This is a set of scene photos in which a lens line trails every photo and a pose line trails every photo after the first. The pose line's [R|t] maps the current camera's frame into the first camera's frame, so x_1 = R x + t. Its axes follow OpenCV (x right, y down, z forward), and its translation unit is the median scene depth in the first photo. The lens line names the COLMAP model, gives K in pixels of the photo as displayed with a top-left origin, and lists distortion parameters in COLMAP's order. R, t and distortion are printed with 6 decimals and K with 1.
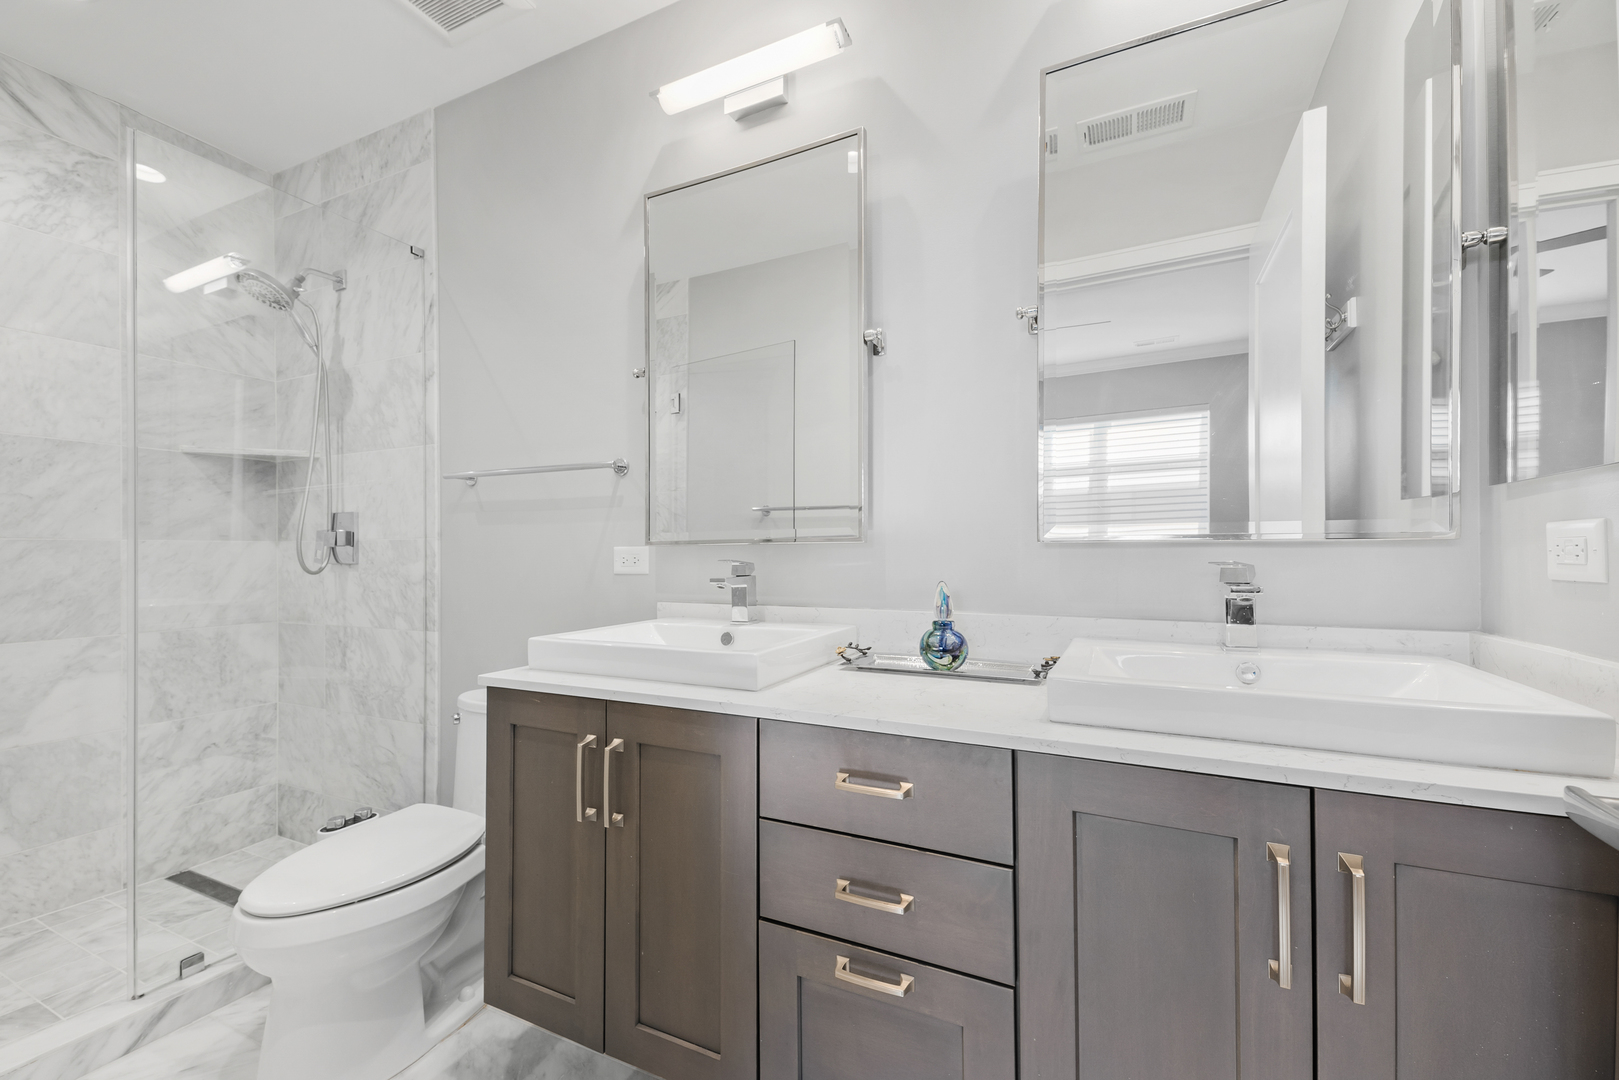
lens RADIAL K [[629.8, 0, 809.5], [0, 629.8, 540.0], [0, 0, 1]] dist [0.039747, -0.014352]
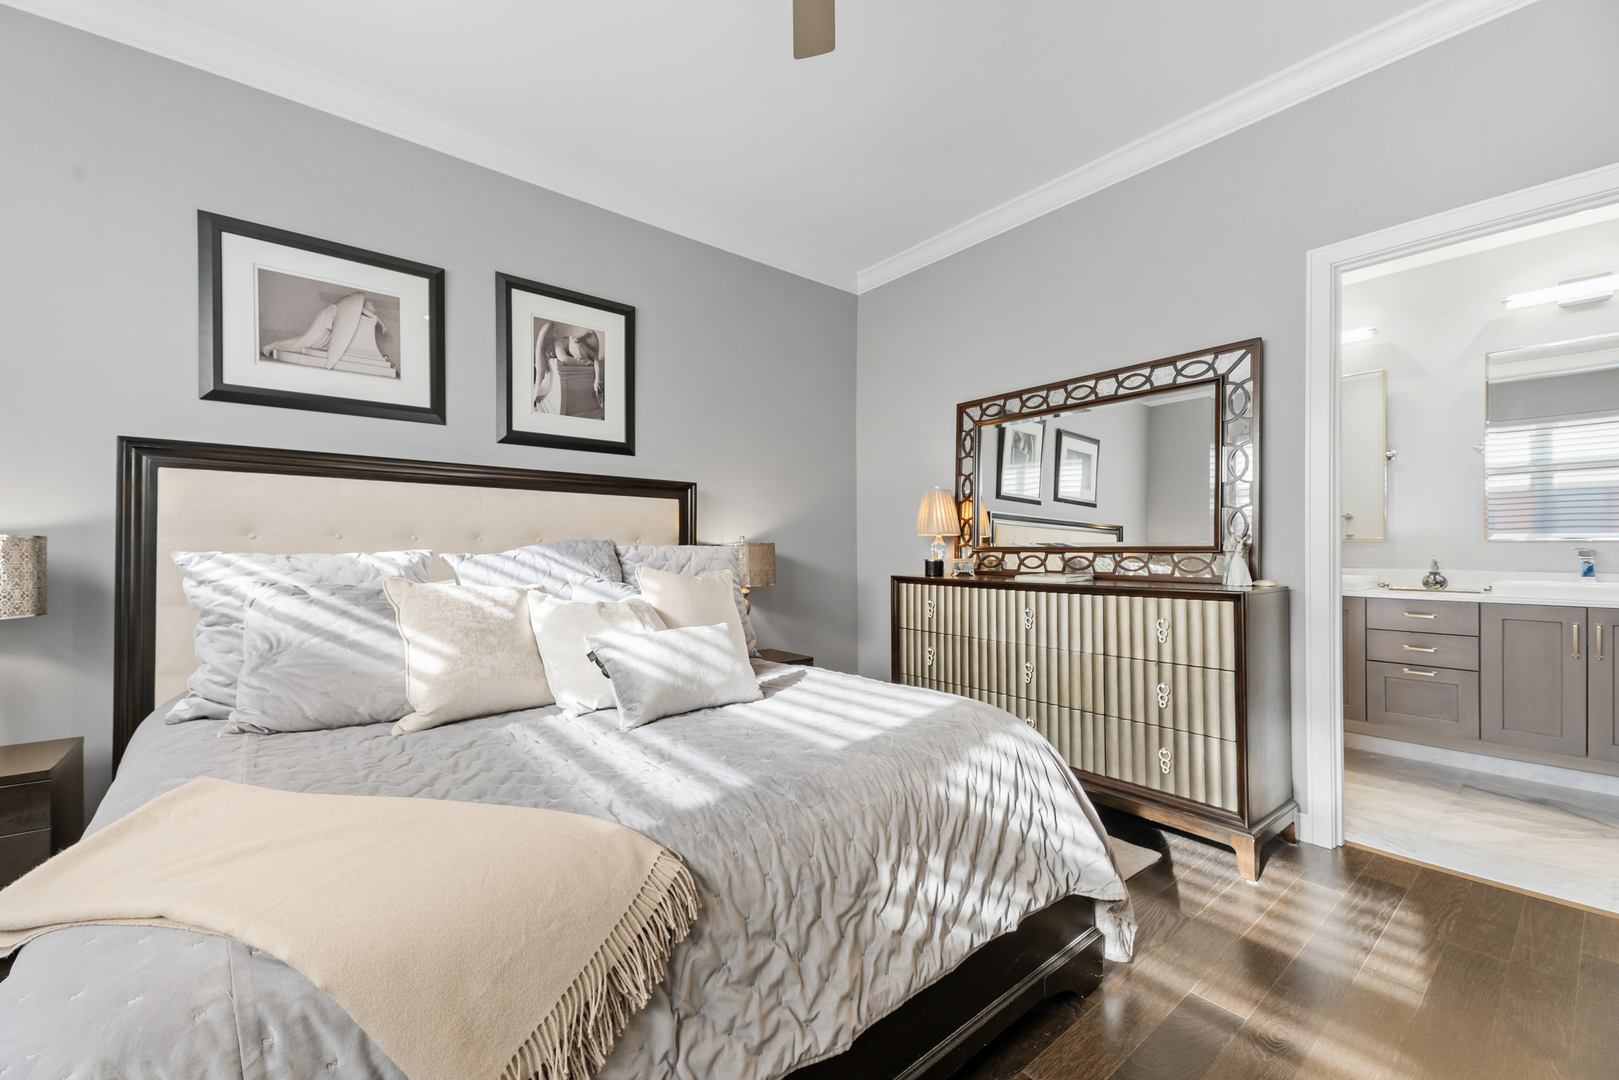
lens RADIAL K [[636.0, 0, 811.8], [0, 636.0, 530.7], [0, 0, 1]] dist [0.037337, -0.014768]
pose [[0.909087, -0.002309, -0.416601, -0.202633], [0.001898, 0.999997, -0.001402, -0.007590], [0.416603, 0.000484, 0.909088, -0.501813]]
